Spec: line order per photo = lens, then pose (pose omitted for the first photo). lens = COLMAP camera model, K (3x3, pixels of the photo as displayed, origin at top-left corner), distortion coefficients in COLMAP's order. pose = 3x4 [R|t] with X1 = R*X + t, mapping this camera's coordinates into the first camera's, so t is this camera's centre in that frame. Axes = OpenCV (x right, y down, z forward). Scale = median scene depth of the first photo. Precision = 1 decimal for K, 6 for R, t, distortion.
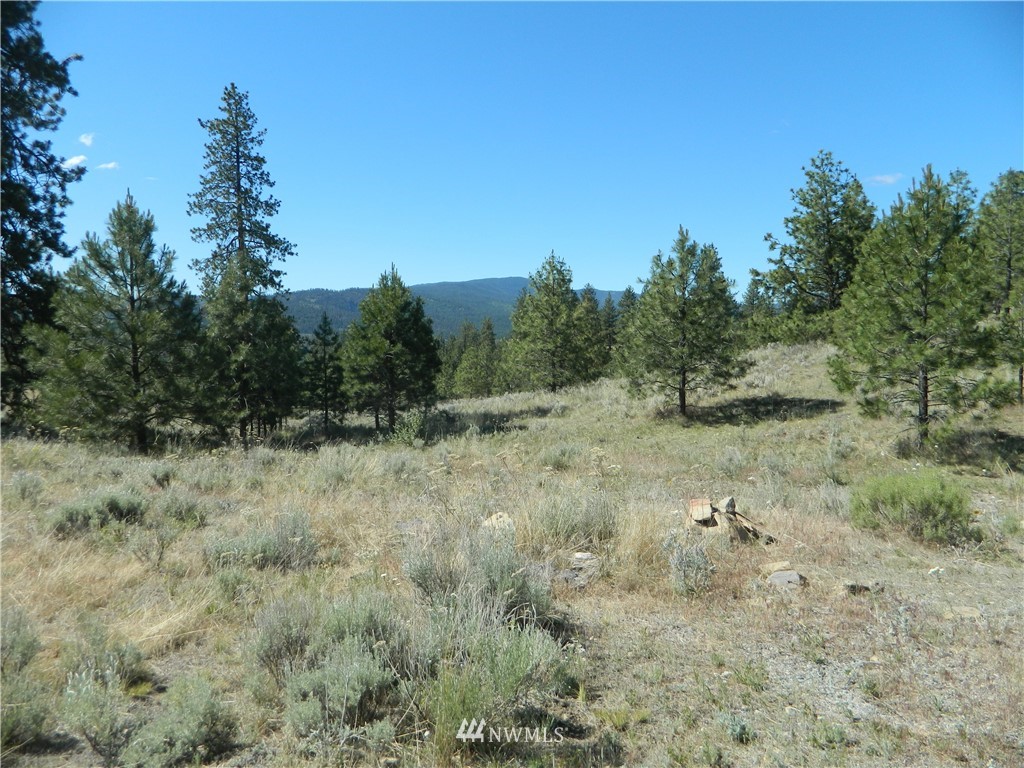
lens RADIAL K [[737.6, 0, 505.7], [0, 737.6, 388.4], [0, 0, 1]] dist [-0.053795, 0.033120]
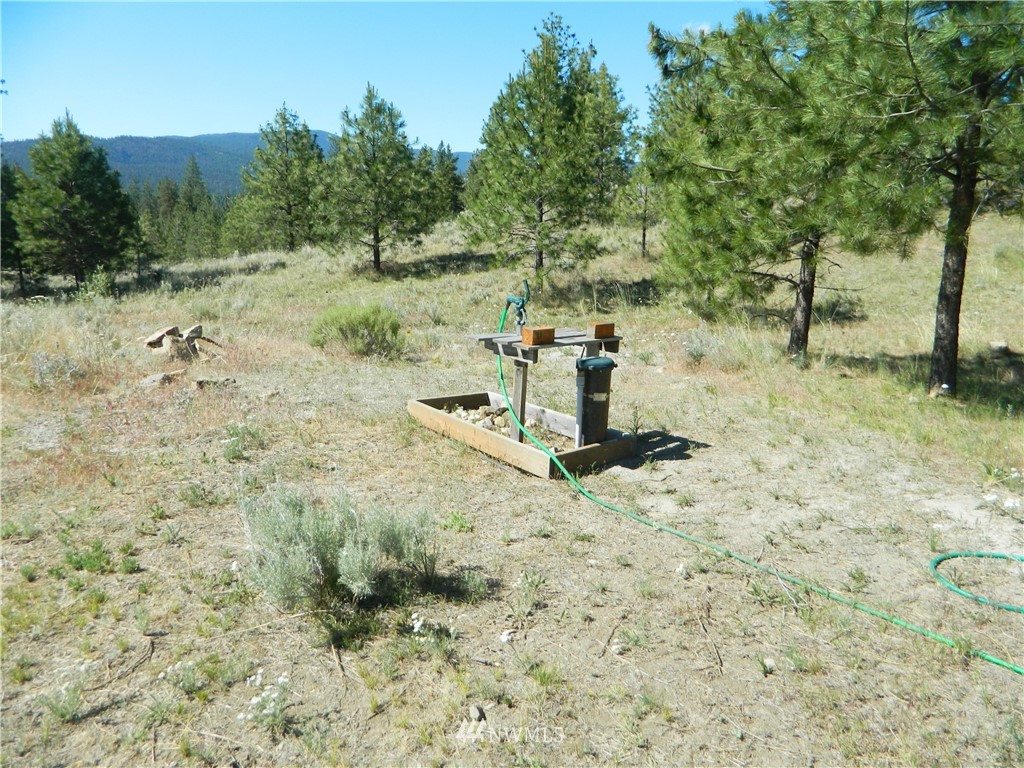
lens RADIAL K [[737.6, 0, 505.7], [0, 737.6, 388.4], [0, 0, 1]] dist [-0.053795, 0.033120]
pose [[0.964592, -0.043498, 0.260134, 0.129736], [-0.005145, 0.983015, 0.183451, 0.007530], [-0.263696, -0.178294, 0.947985, -0.078344]]
